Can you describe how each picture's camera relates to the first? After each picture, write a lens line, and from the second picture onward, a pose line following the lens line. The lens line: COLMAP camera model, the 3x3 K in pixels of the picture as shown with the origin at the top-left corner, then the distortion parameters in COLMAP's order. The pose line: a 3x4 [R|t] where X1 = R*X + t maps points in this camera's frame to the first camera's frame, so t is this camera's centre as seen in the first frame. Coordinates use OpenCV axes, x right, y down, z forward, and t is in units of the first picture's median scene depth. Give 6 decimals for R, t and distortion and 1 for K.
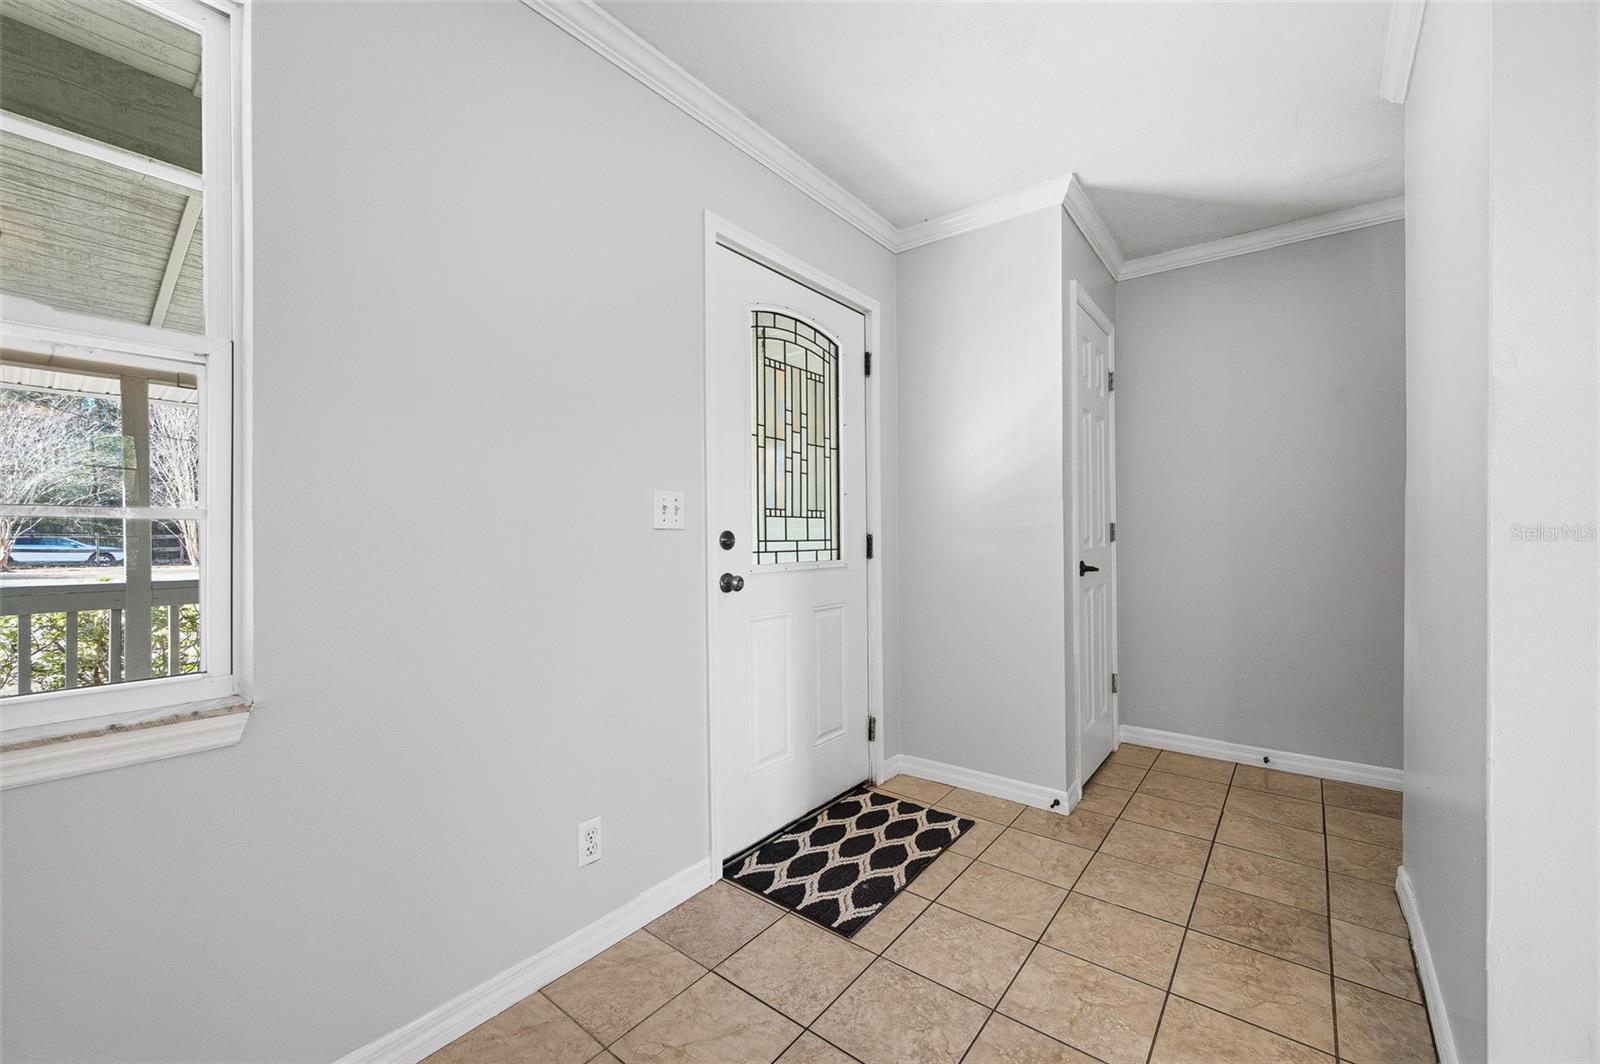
lens RADIAL K [[630.7, 0, 802.1], [0, 630.7, 534.9], [0, 0, 1]] dist [-0.001915, -0.000050]
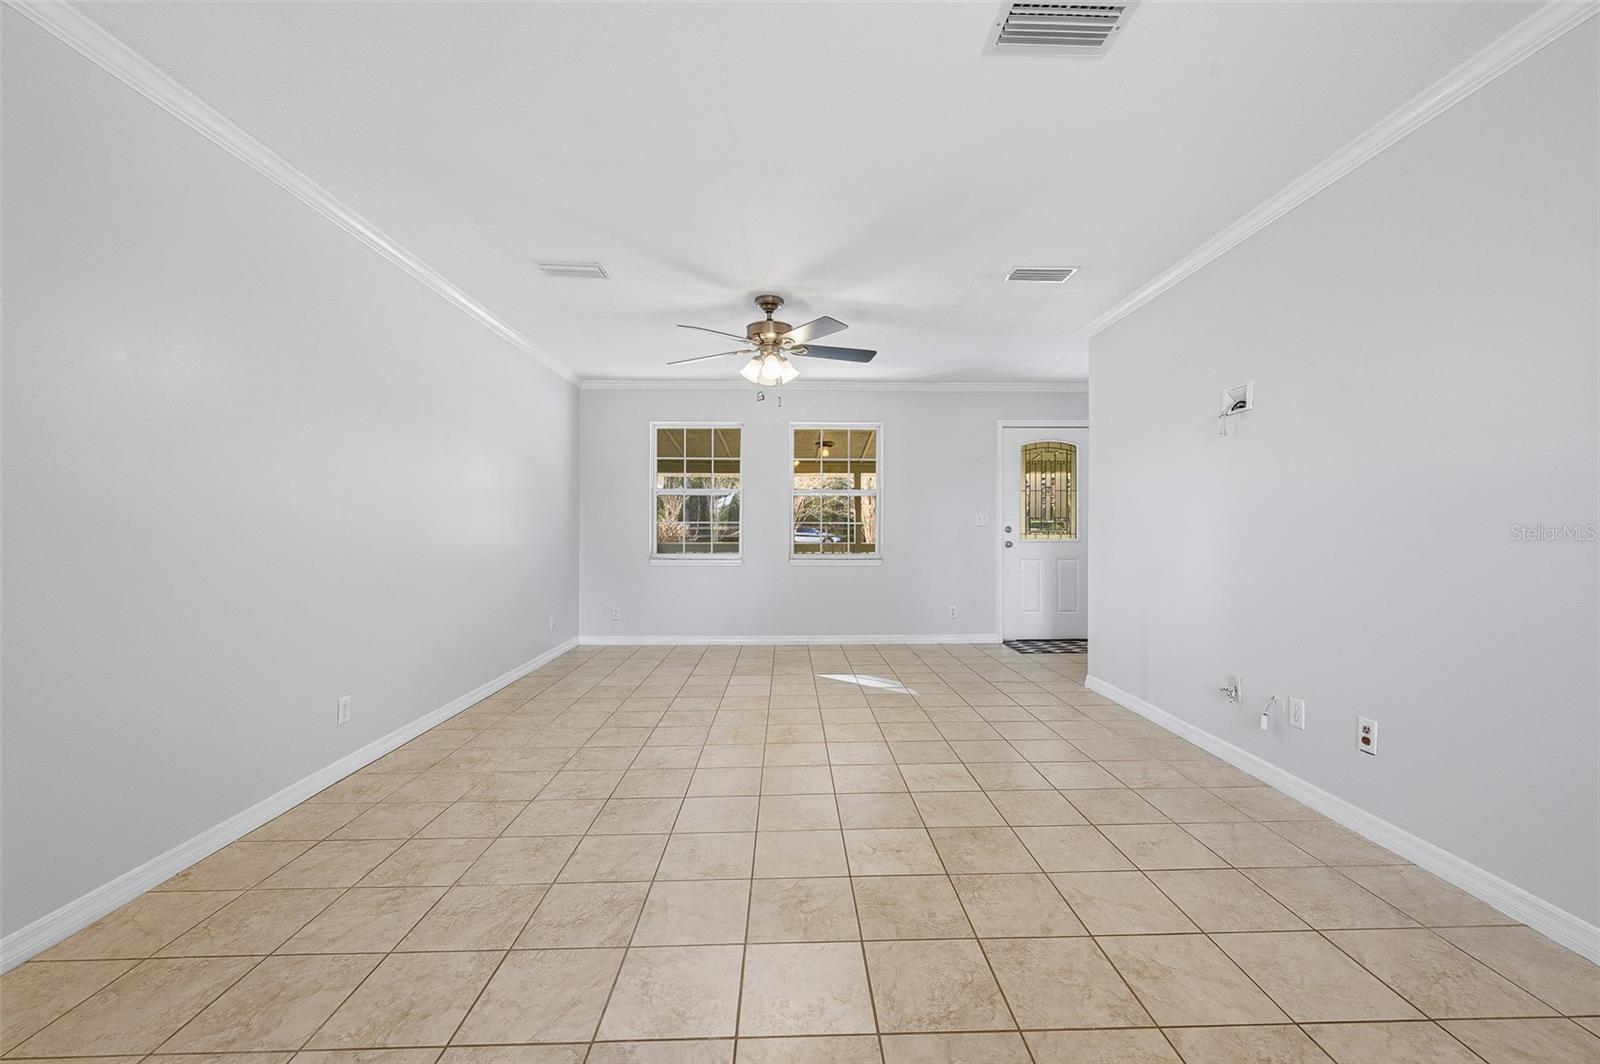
lens RADIAL K [[635.7, 0, 808.6], [0, 635.7, 544.1], [0, 0, 1]] dist [-0.002461, -0.000237]
pose [[0.647333, 0.025567, -0.761779, 1.484353], [-0.006876, 0.999592, 0.027706, 0.001174], [0.762176, -0.012696, 0.647245, -1.548090]]
